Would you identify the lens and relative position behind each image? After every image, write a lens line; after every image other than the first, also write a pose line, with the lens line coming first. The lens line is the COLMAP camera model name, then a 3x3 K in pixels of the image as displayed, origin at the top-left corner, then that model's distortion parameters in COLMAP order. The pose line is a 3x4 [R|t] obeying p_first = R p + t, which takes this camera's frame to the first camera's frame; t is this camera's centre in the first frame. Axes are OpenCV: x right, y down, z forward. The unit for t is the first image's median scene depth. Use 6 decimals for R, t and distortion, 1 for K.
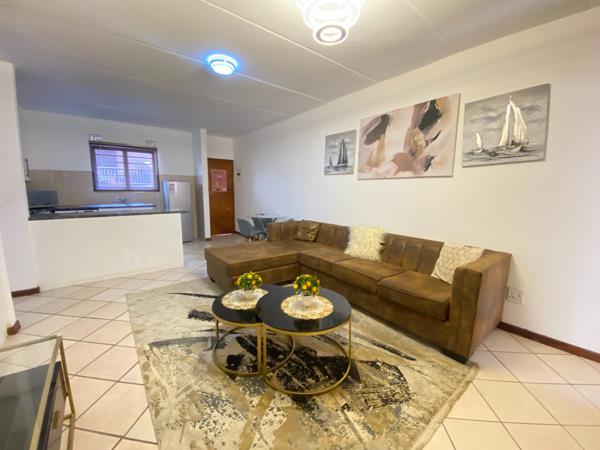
lens RADIAL K [[245.6, 0, 301.3], [0, 245.6, 222.5], [0, 0, 1]] dist [0.026256, -0.025807]
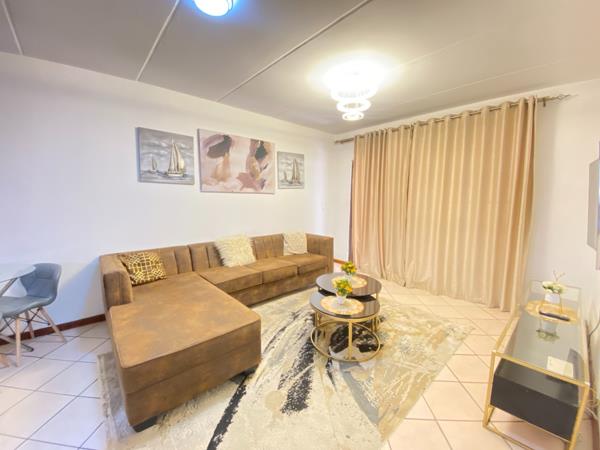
lens RADIAL K [[243.3, 0, 295.5], [0, 243.3, 226.3], [0, 0, 1]] dist [0.002265, -0.015098]
pose [[-0.065357, -0.117843, 0.990879, -0.865654], [0.127303, 0.983904, 0.125410, -0.137580], [-0.989708, 0.134338, -0.049304, 0.843292]]
